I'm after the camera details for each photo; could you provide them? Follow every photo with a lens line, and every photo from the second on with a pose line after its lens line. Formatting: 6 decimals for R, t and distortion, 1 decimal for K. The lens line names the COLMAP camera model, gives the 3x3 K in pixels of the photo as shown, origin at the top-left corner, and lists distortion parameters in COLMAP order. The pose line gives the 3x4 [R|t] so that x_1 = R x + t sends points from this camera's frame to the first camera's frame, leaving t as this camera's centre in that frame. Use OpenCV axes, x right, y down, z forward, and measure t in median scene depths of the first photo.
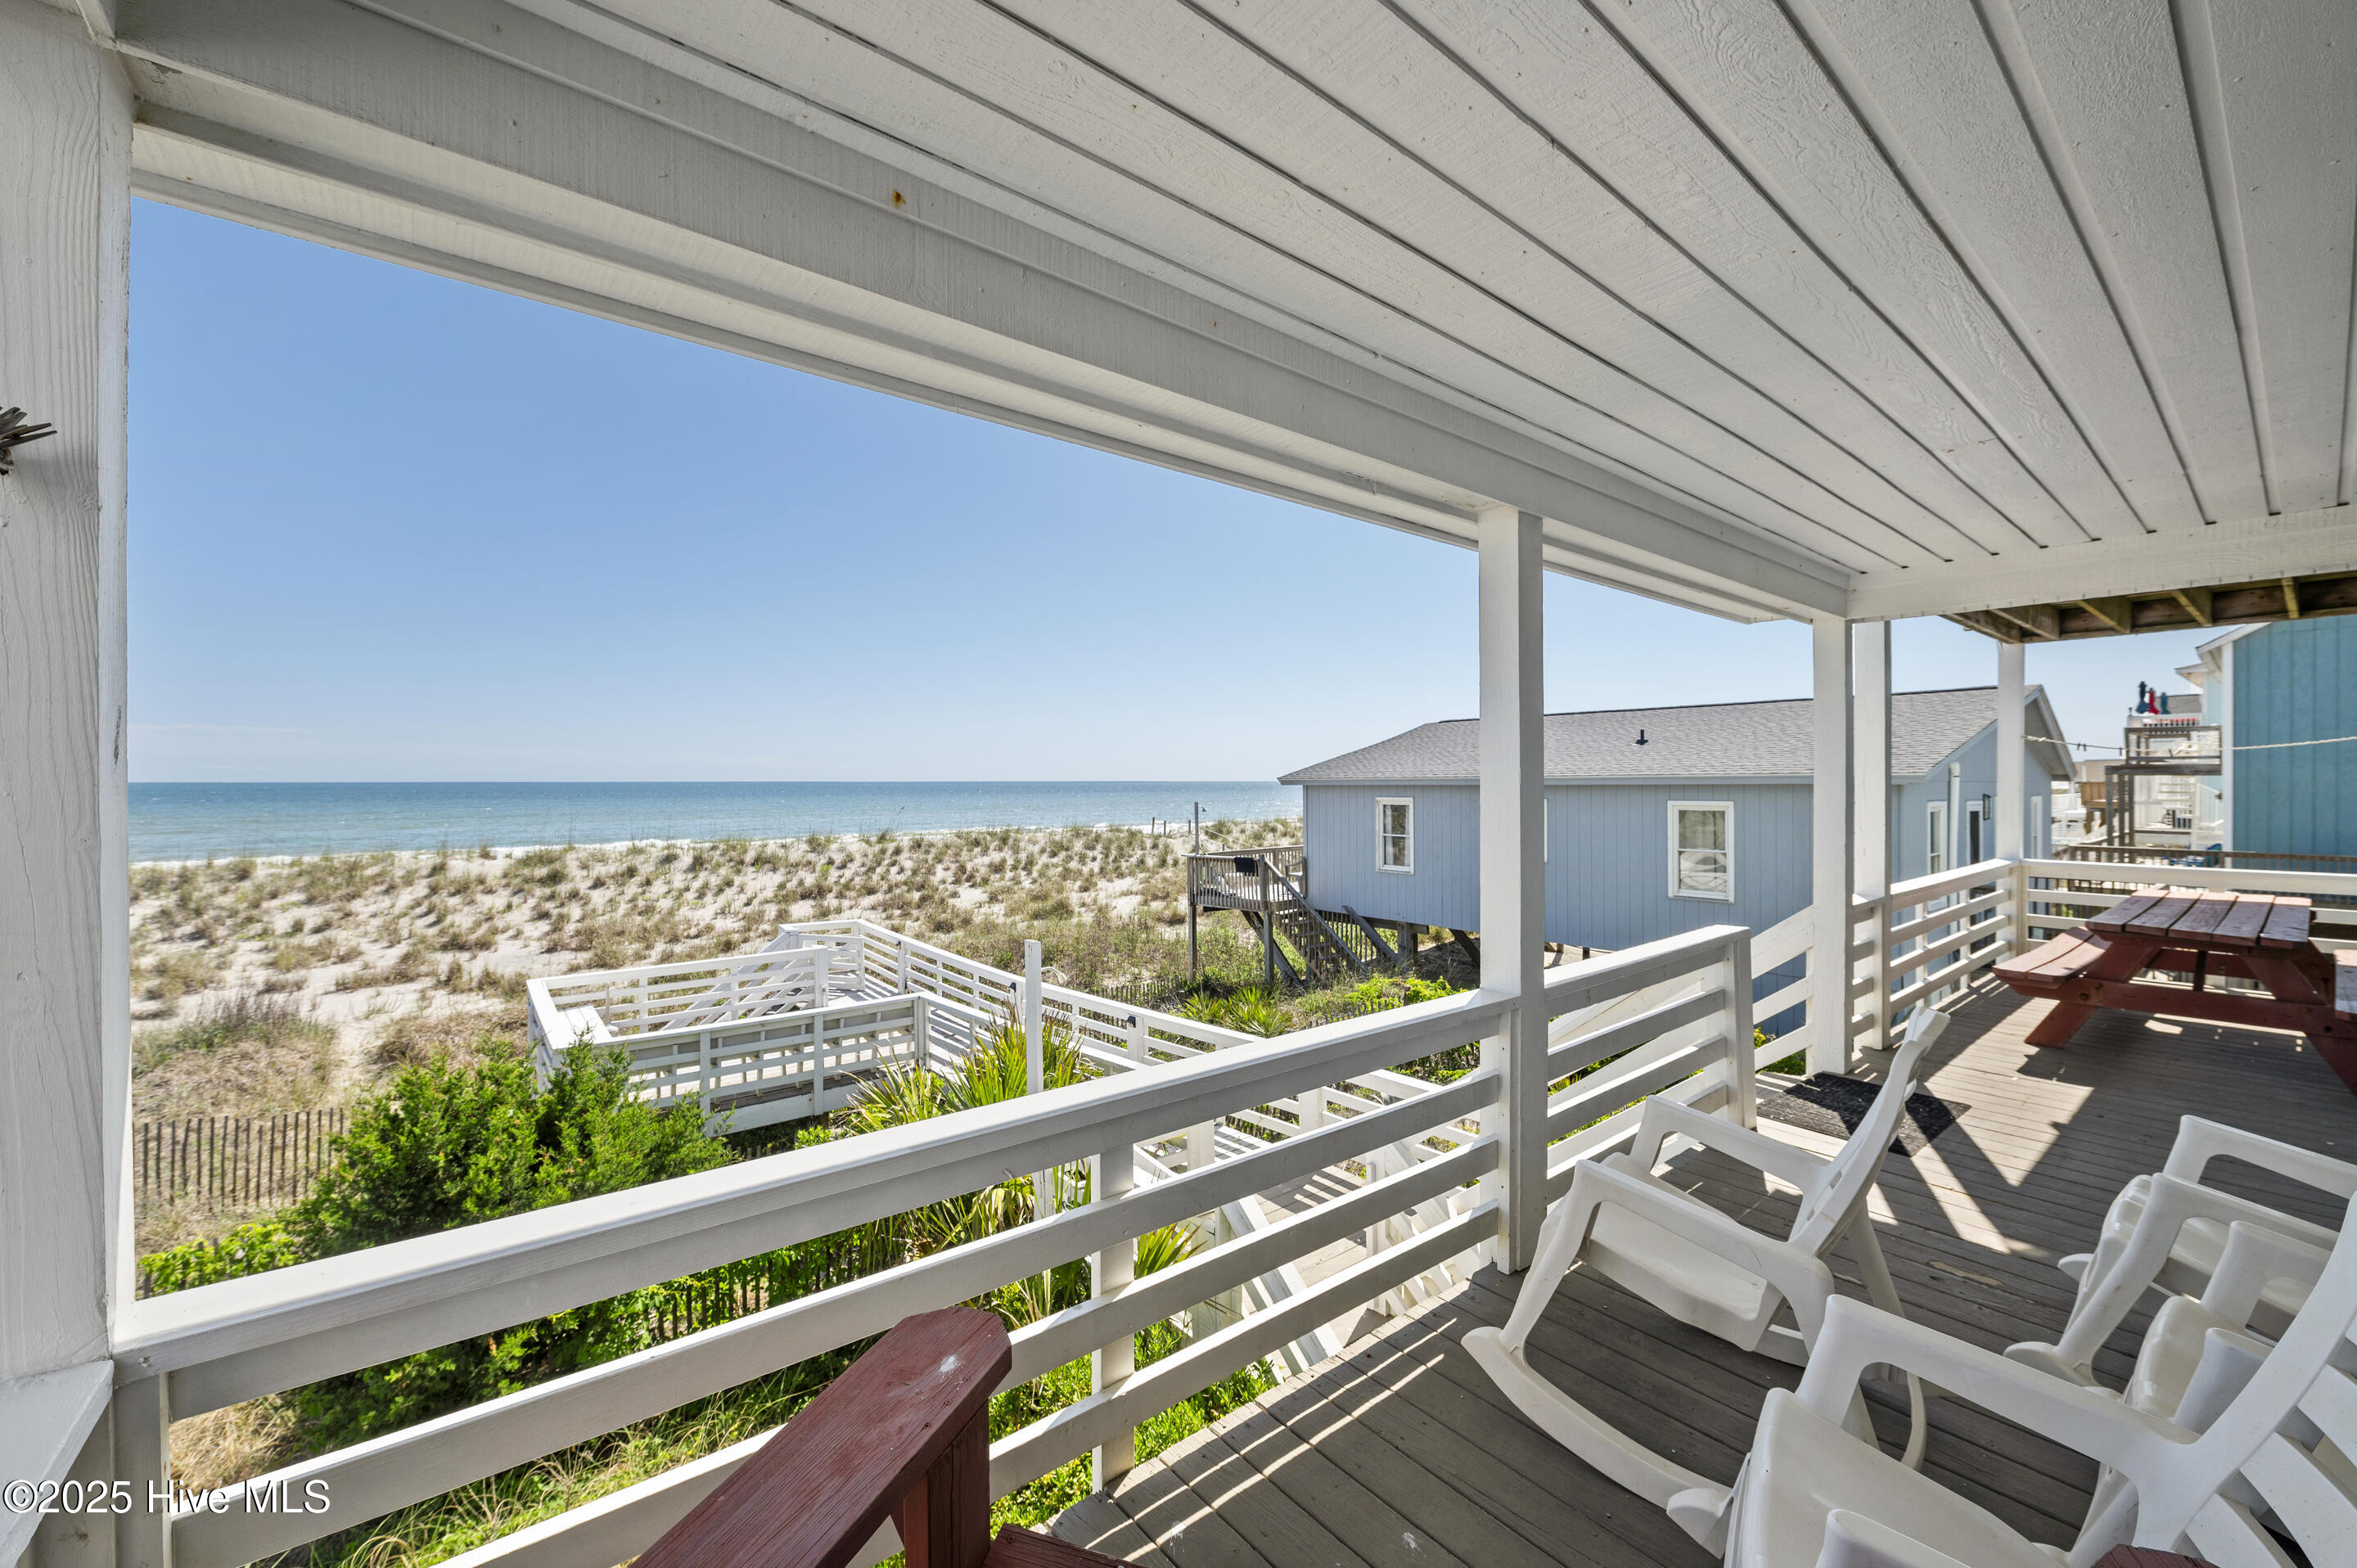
lens RADIAL K [[924.6, 0, 1189.1], [0, 924.6, 785.2], [0, 0, 1]] dist [-0.010903, 0.000171]
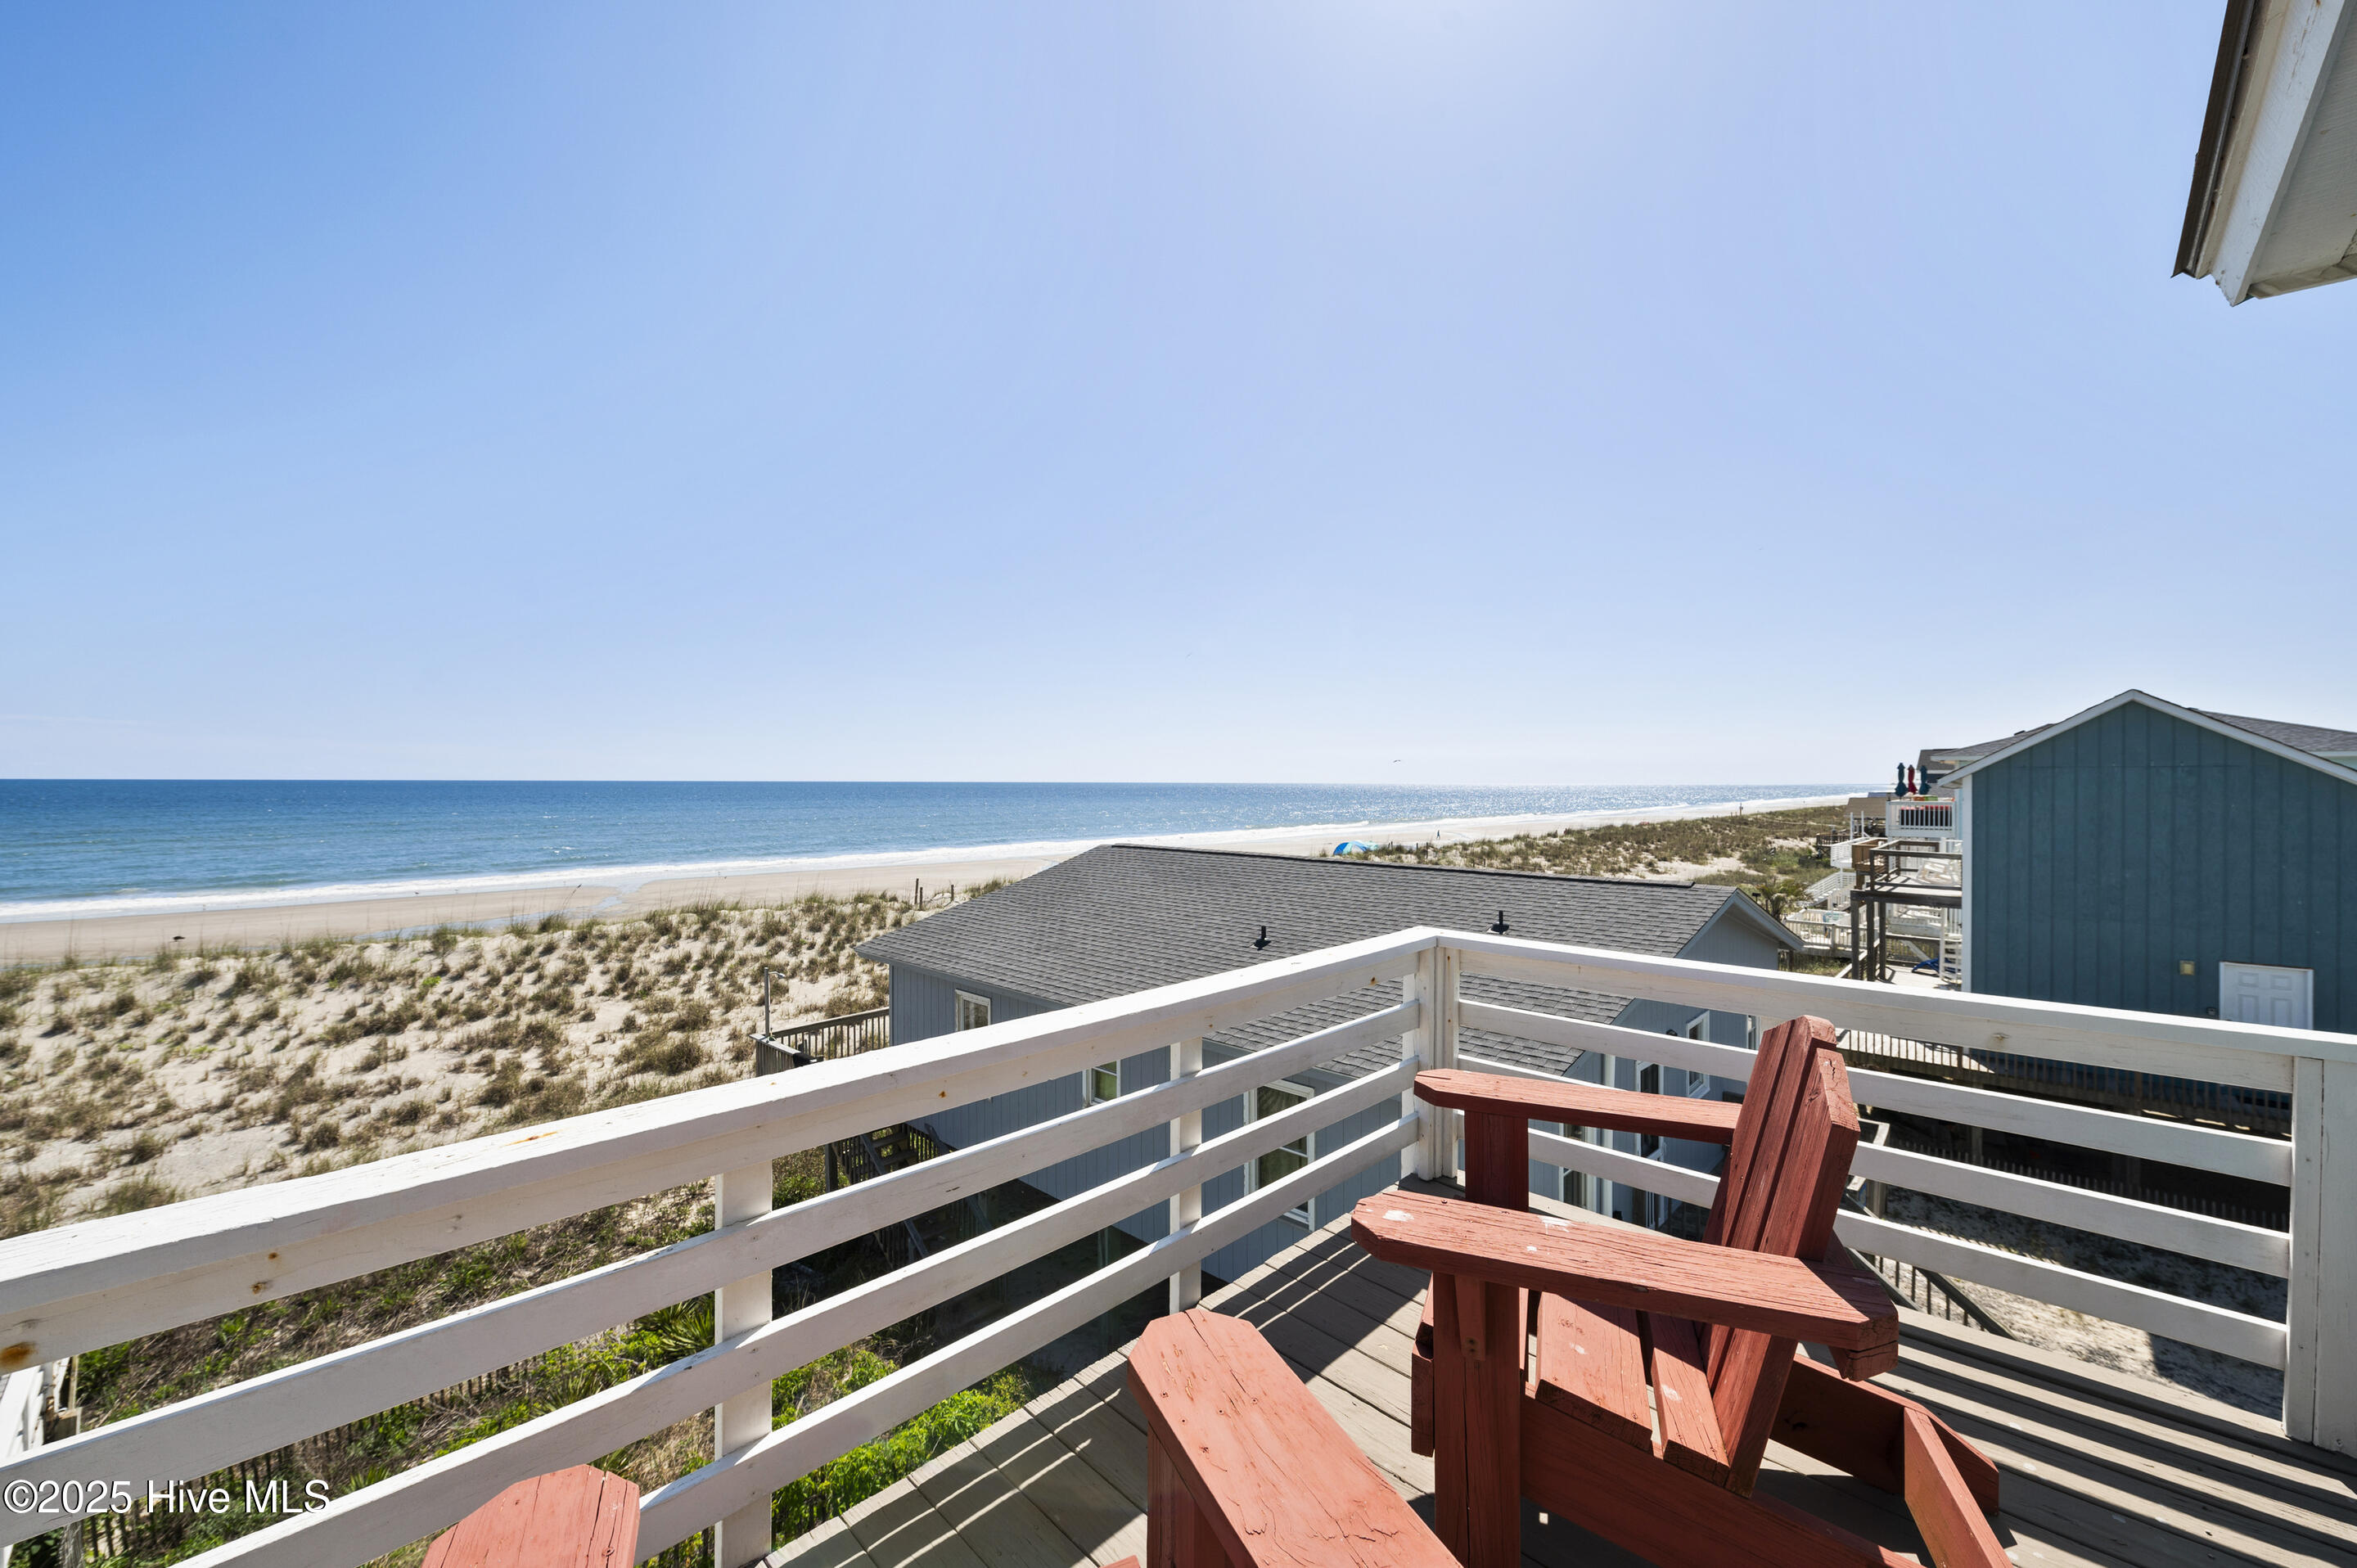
lens RADIAL K [[924.6, 0, 1170.5], [0, 924.6, 783.8], [0, 0, 1]] dist [-0.010903, 0.000171]
pose [[0.991527, 0.007821, 0.129663, 0.152602], [-0.006507, 0.999923, -0.010555, -0.084455], [-0.129736, 0.009622, 0.991502, 0.129120]]
